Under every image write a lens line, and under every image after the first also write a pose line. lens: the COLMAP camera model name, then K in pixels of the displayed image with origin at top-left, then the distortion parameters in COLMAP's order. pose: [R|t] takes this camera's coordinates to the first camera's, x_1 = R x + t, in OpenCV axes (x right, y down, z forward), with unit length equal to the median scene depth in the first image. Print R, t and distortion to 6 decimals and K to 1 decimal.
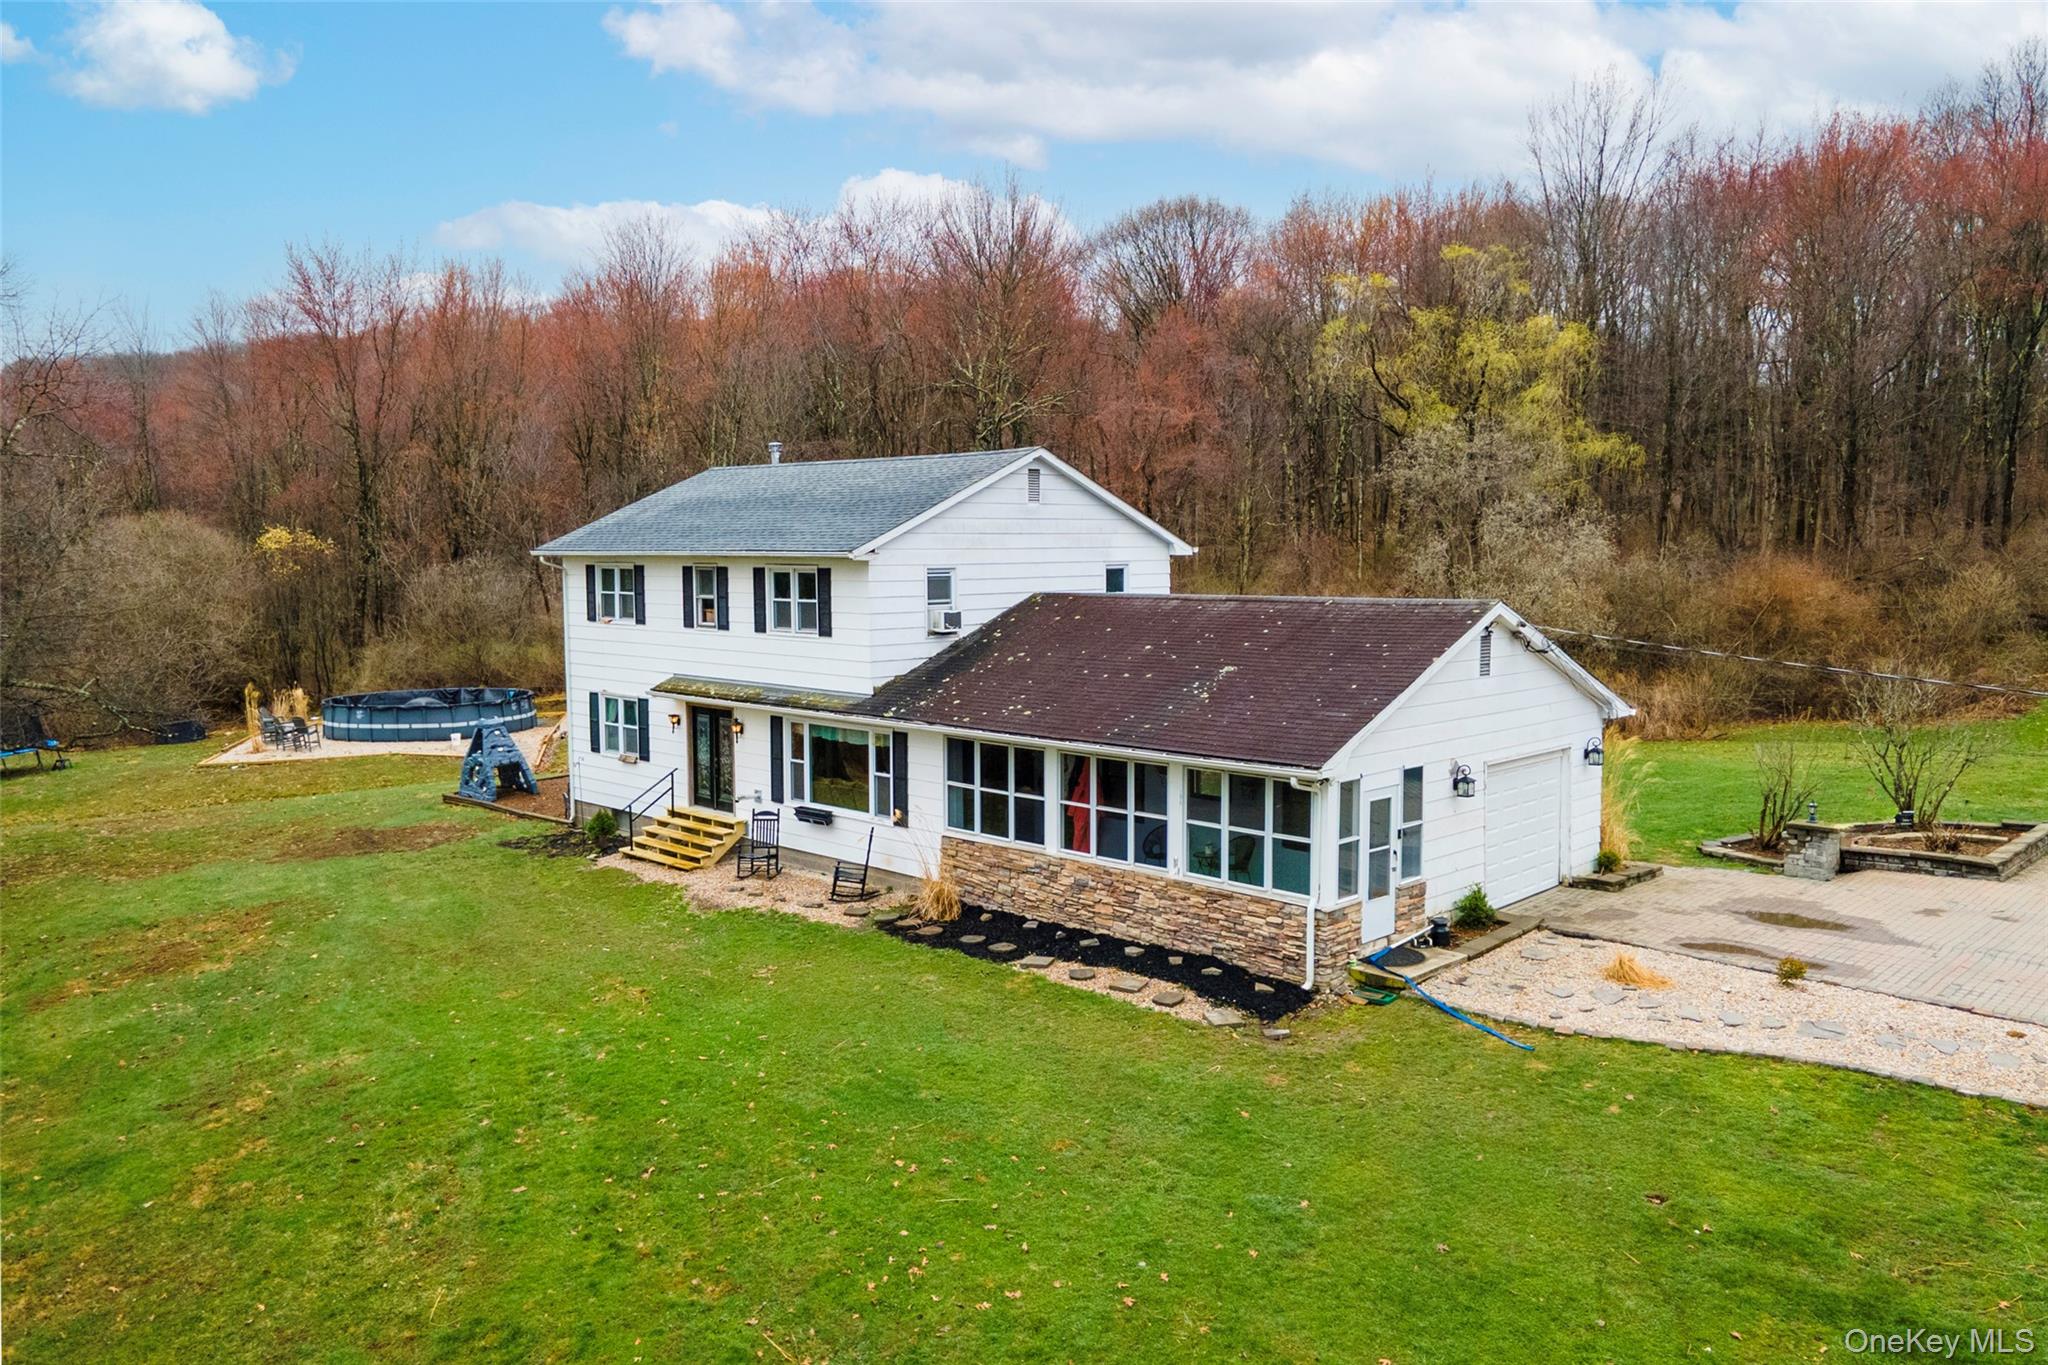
lens RADIAL K [[1495.1, 0, 1024.0], [0, 1495.1, 682.5], [0, 0, 1]] dist [0.025265, 0.045509]
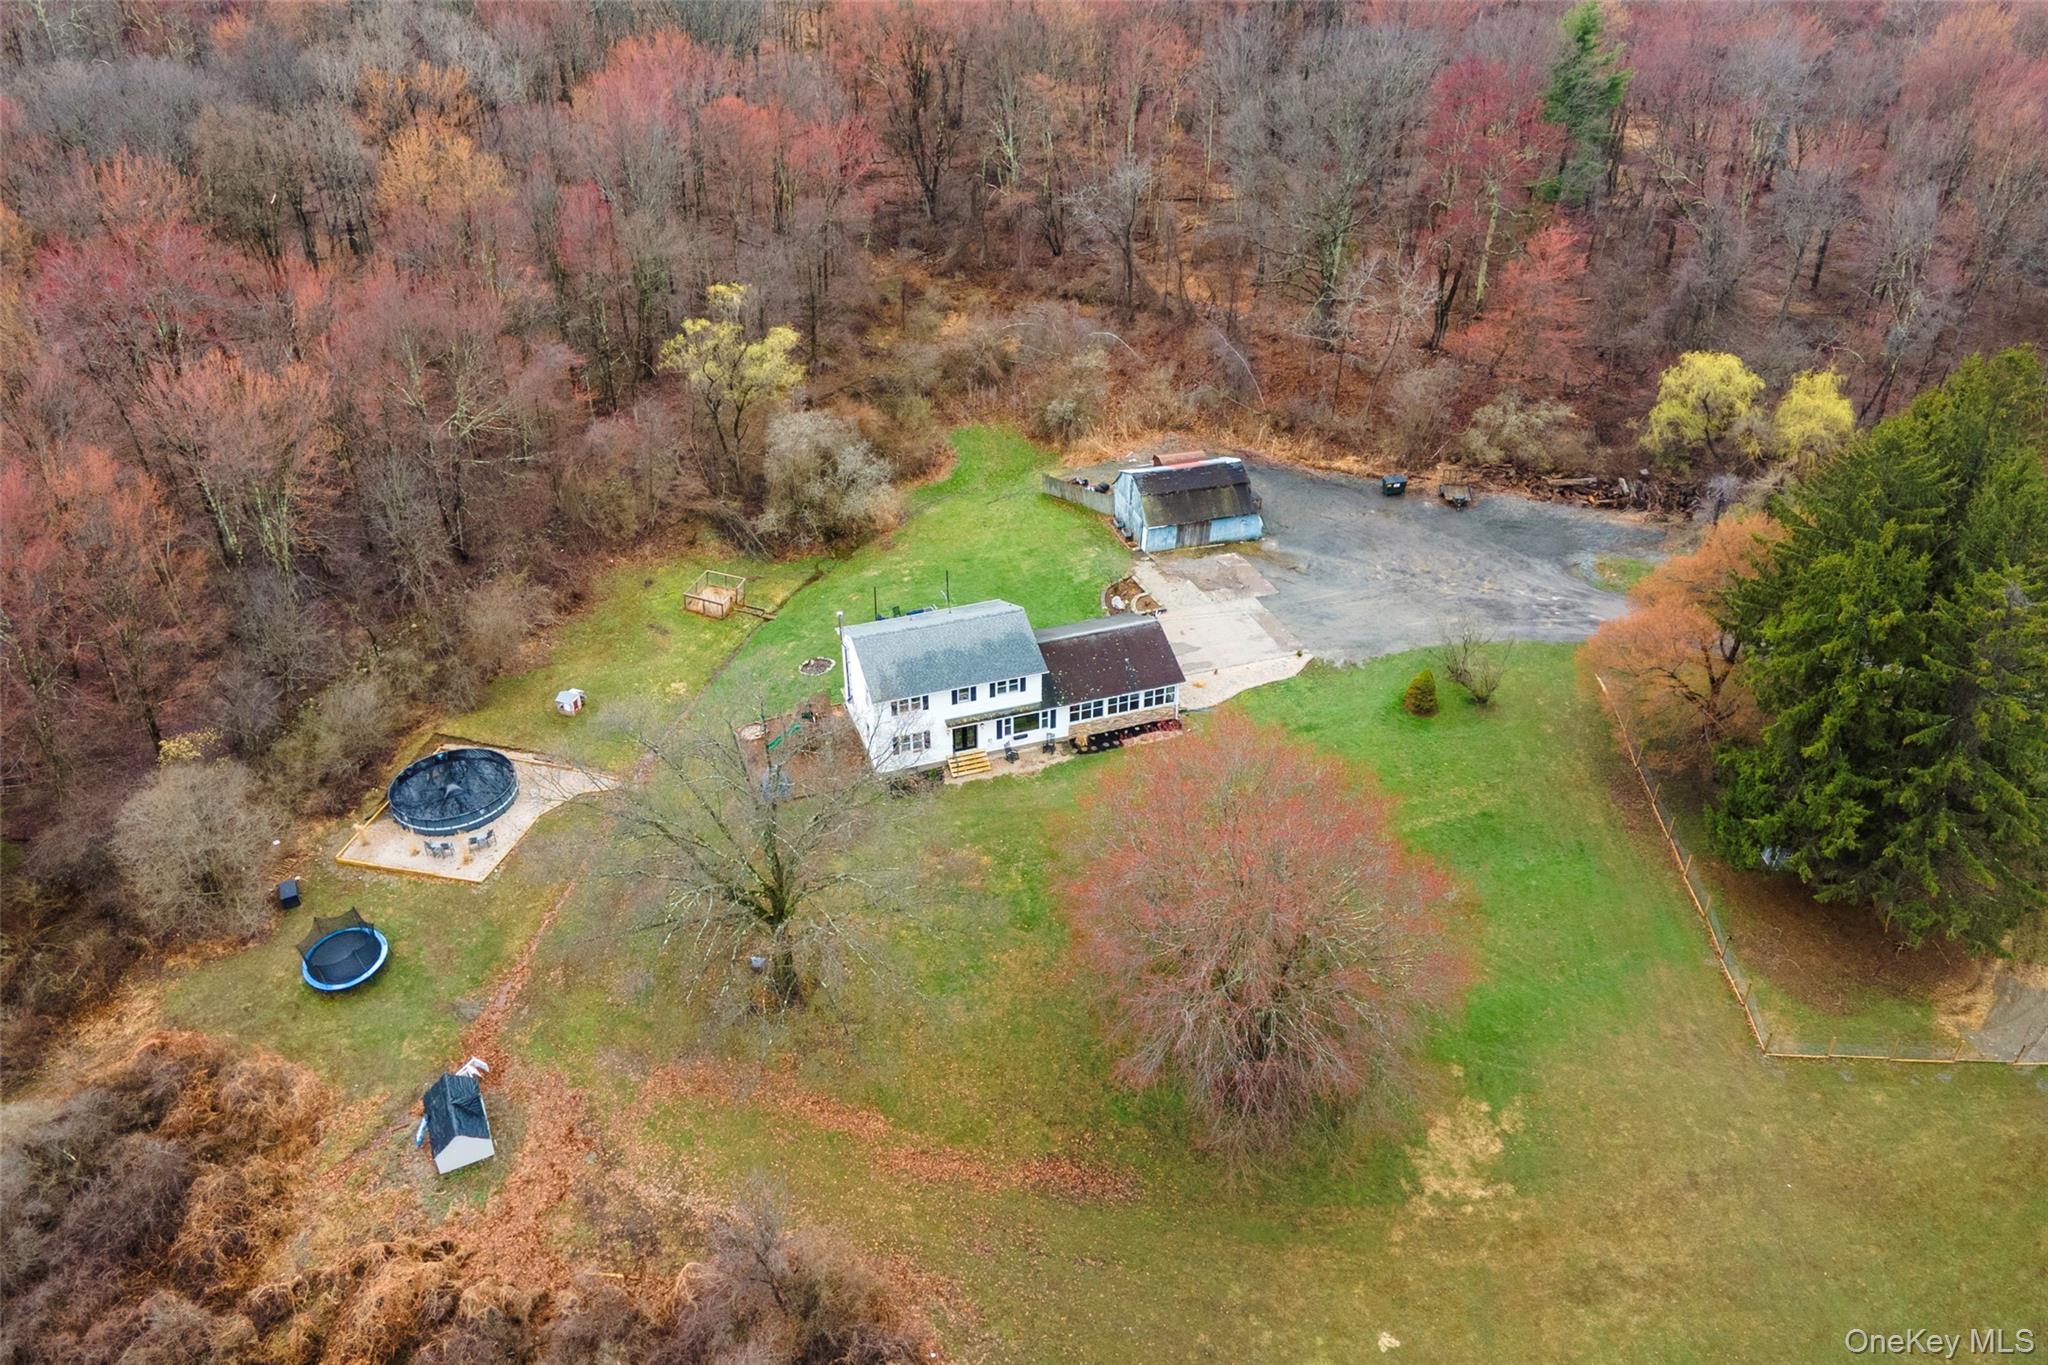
lens RADIAL K [[1556.0, 0, 971.7], [0, 1556.0, 680.7], [0, 0, 1]] dist [0.042561, 0.003357]
pose [[0.462442, -0.478340, 0.746551, -3.240297], [0.099876, 0.864735, 0.492198, -2.077962], [-0.881006, -0.153050, 0.447664, -0.563844]]
